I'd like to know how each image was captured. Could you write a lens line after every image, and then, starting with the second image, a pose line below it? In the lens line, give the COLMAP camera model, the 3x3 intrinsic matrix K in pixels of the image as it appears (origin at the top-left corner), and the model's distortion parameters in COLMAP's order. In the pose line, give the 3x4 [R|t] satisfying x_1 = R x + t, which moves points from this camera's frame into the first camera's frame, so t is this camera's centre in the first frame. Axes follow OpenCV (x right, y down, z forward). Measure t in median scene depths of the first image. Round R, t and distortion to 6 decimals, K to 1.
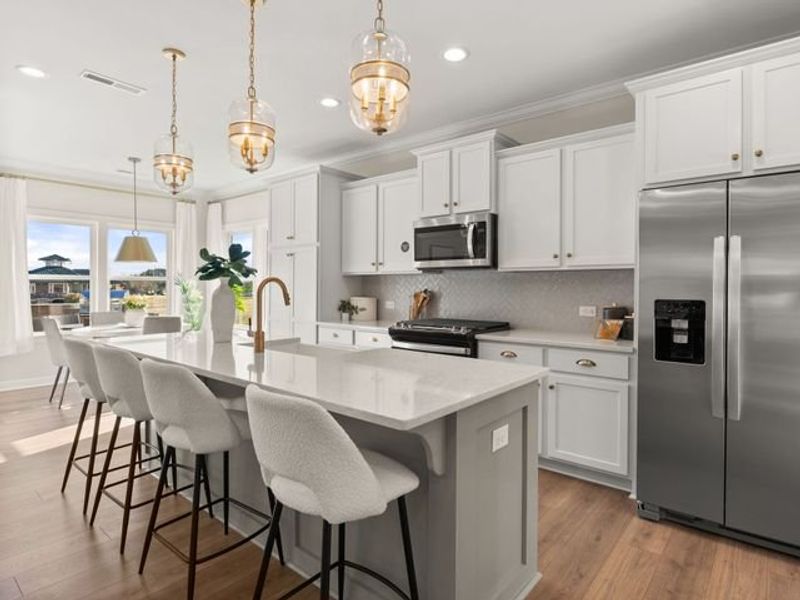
lens RADIAL K [[453.9, 0, 400.9], [0, 453.9, 288.3], [0, 0, 1]] dist [0.003408, 0.001611]
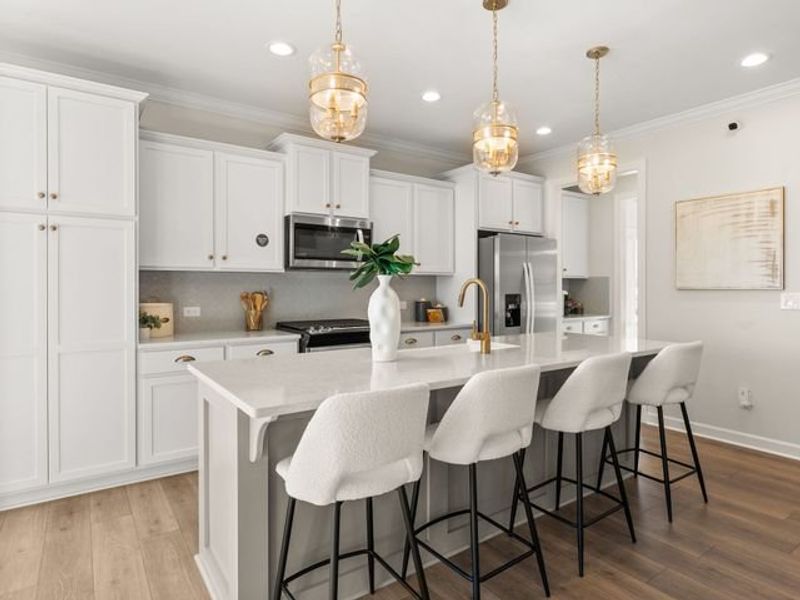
lens RADIAL K [[453.9, 0, 392.0], [0, 453.9, 296.6], [0, 0, 1]] dist [0.003408, 0.001611]
pose [[0.265658, -0.032443, 0.963521, -0.874718], [-0.000967, 0.999424, 0.033918, -0.017955], [-0.964067, -0.009942, 0.265473, 0.630902]]
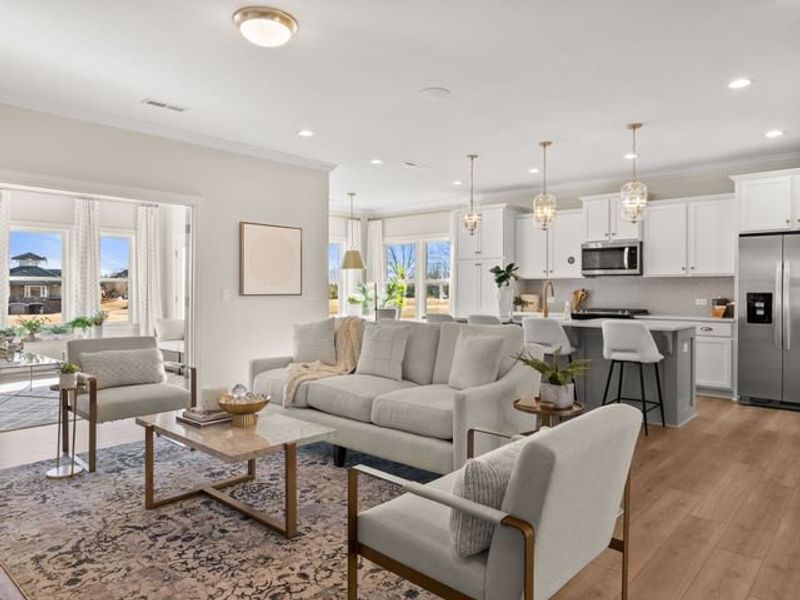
lens RADIAL K [[538.2, 0, 408.0], [0, 538.2, 291.1], [0, 0, 1]] dist [0.010200, -0.001098]
pose [[0.999634, -0.000992, -0.027043, -0.558866], [0.000989, 1.000000, -0.000123, 0.010964], [0.027043, 0.000096, 0.999634, -0.912335]]
